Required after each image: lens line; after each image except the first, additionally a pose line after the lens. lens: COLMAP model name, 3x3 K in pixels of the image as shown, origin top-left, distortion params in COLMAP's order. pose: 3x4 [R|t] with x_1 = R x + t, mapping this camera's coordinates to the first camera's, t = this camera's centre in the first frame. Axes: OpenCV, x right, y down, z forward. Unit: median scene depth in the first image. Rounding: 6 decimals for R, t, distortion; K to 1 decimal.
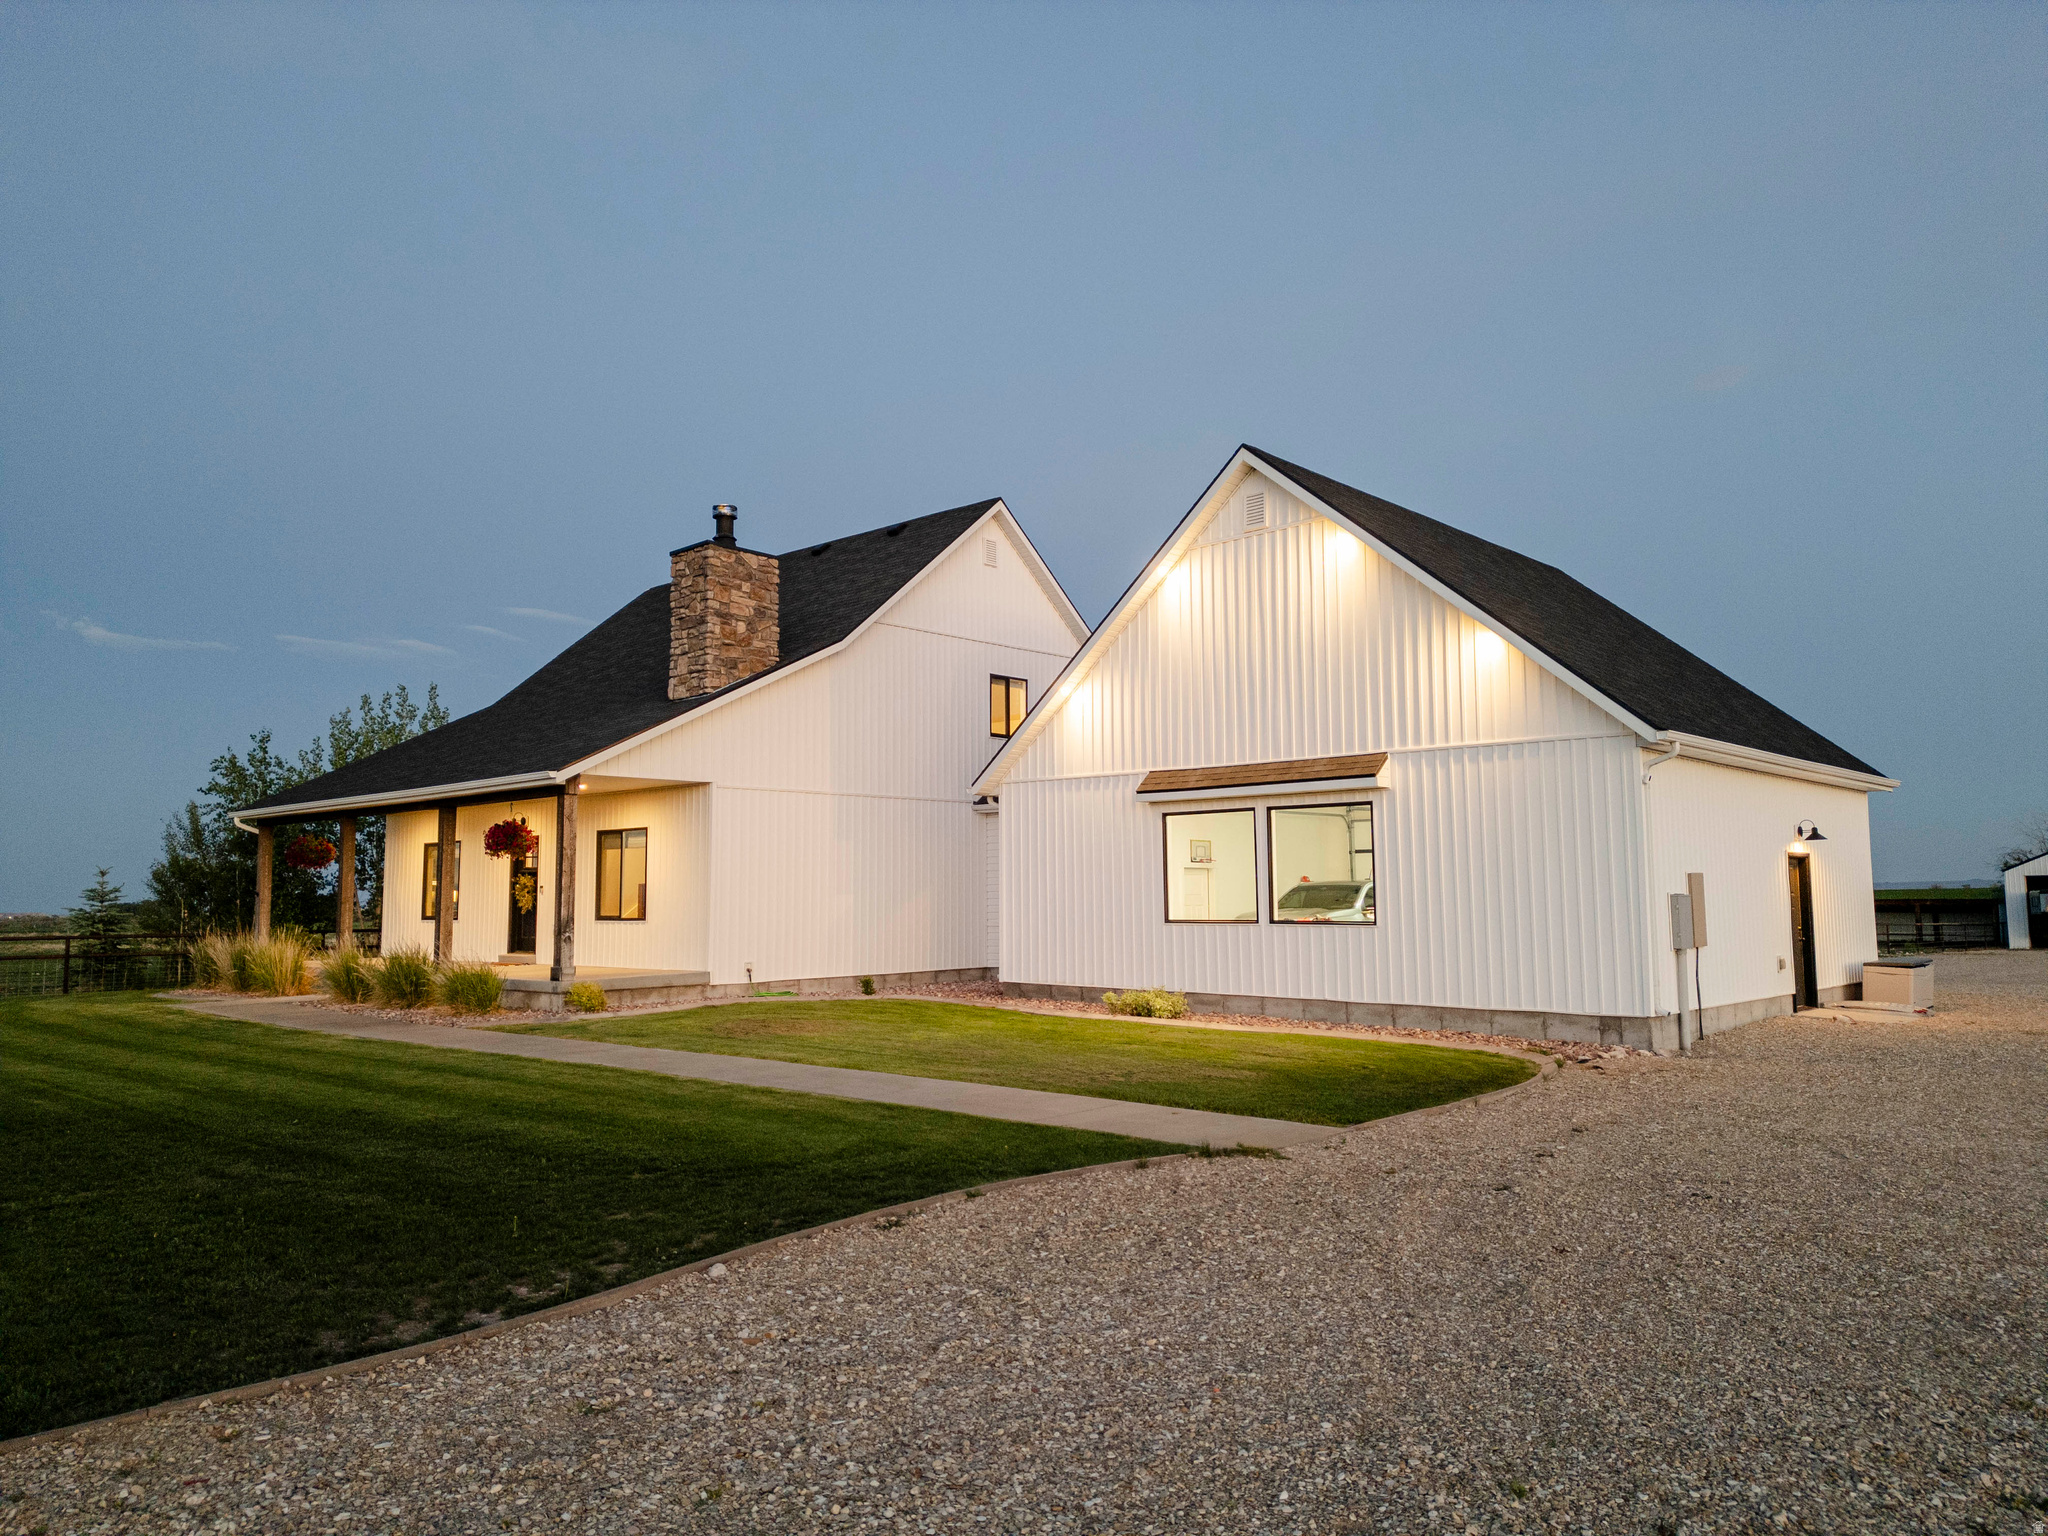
lens RADIAL K [[1428.3, 0, 1062.4], [0, 1428.3, 768.2], [0, 0, 1]] dist [0.085297, -0.094814]
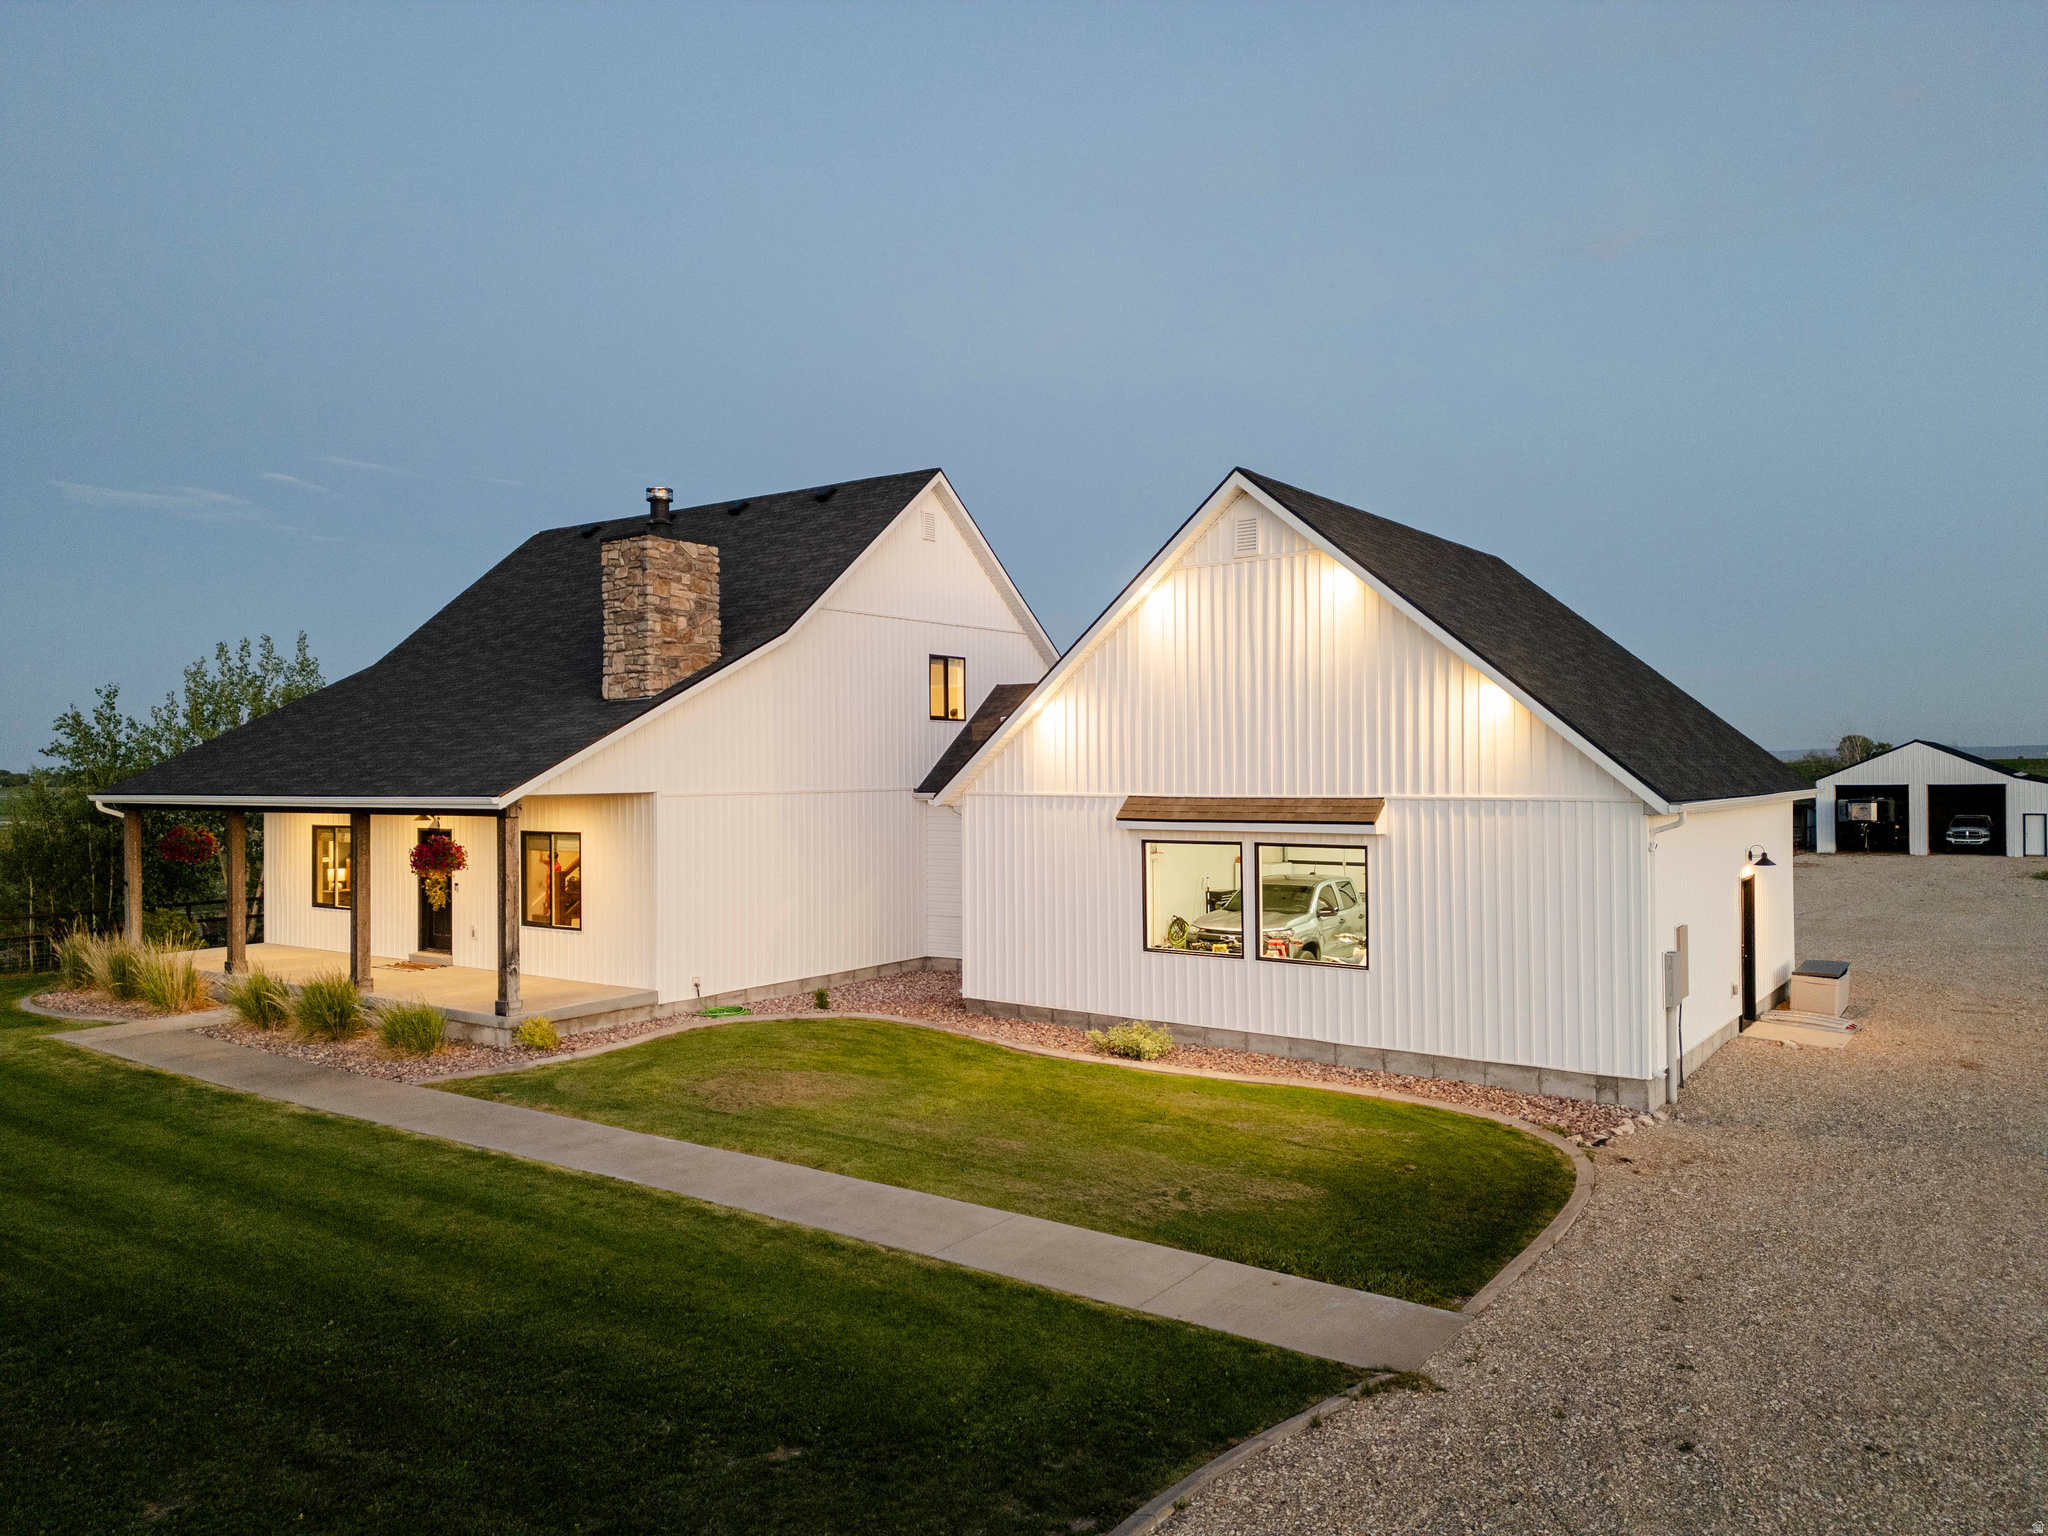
lens RADIAL K [[1426.4, 0, 1065.6], [0, 1426.4, 768.1], [0, 0, 1]] dist [0.071213, -0.072002]
pose [[0.993606, 0.002598, 0.112877, -0.086711], [-0.012522, 0.996104, 0.087298, -0.095765], [-0.112211, -0.088154, 0.989766, 0.038074]]
